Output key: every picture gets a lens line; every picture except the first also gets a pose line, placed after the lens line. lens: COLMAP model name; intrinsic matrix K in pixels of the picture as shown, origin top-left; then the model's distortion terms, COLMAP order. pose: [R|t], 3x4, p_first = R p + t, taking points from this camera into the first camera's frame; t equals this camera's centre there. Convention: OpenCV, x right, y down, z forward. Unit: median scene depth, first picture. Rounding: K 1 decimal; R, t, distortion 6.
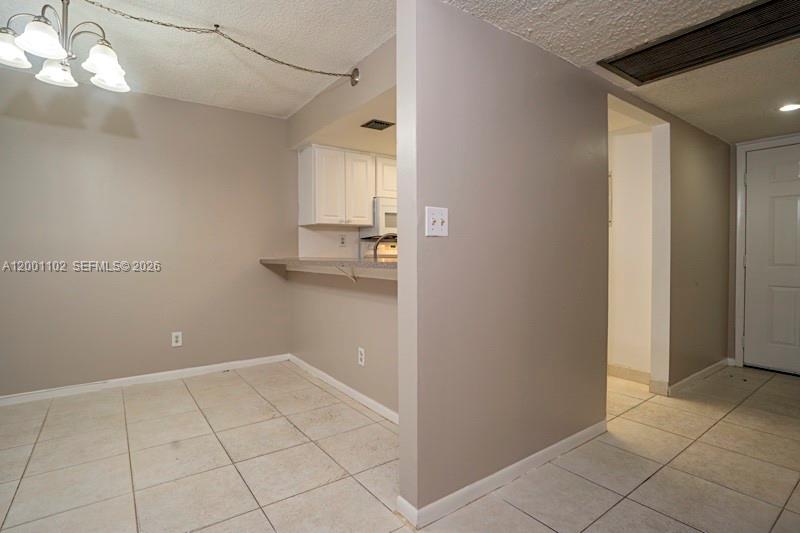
lens RADIAL K [[397.4, 0, 403.3], [0, 397.4, 262.6], [0, 0, 1]] dist [-0.022090, 0.002708]
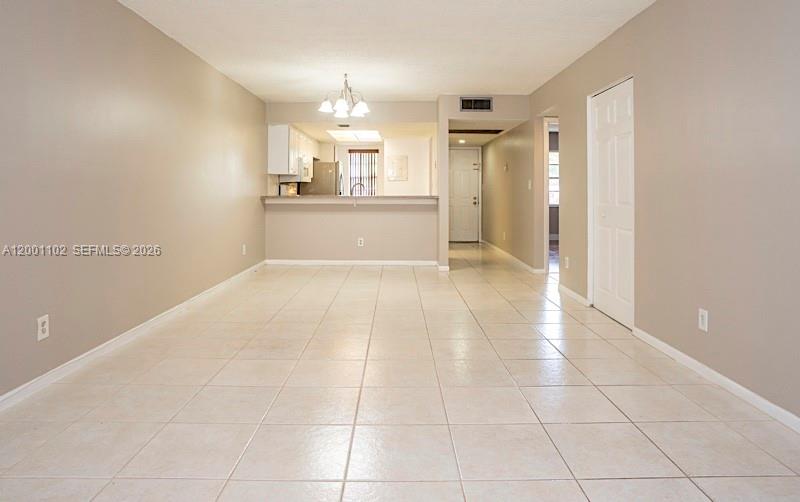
lens RADIAL K [[476.9, 0, 411.1], [0, 476.9, 180.3], [0, 0, 1]] dist [-0.030289, 0.004147]
pose [[0.570198, 0.023164, 0.821181, -1.427237], [0.021193, 0.998855, -0.042891, 0.019686], [-0.821234, 0.041860, 0.569054, -0.459978]]
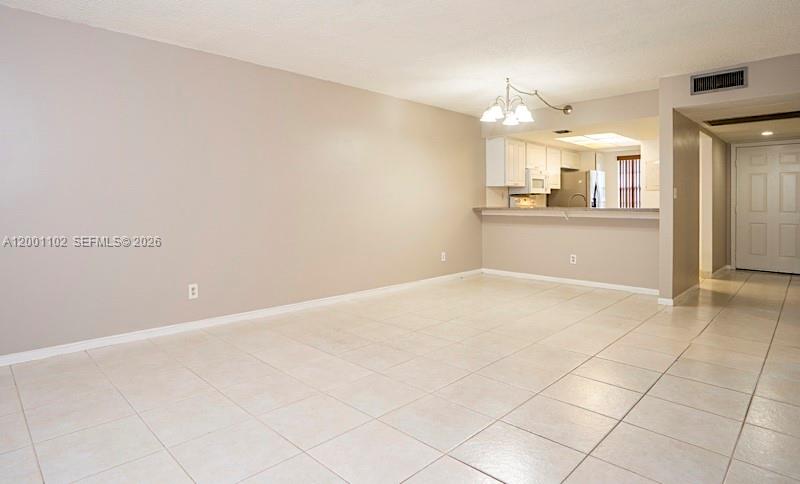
lens RADIAL K [[444.7, 0, 383.2], [0, 444.7, 204.7], [0, 0, 1]] dist [-0.030714, 0.013895]
pose [[0.988388, 0.001751, 0.151943, -0.931792], [0.002552, 0.999601, -0.028123, 0.026566], [-0.151931, 0.028184, 0.987989, -0.663476]]
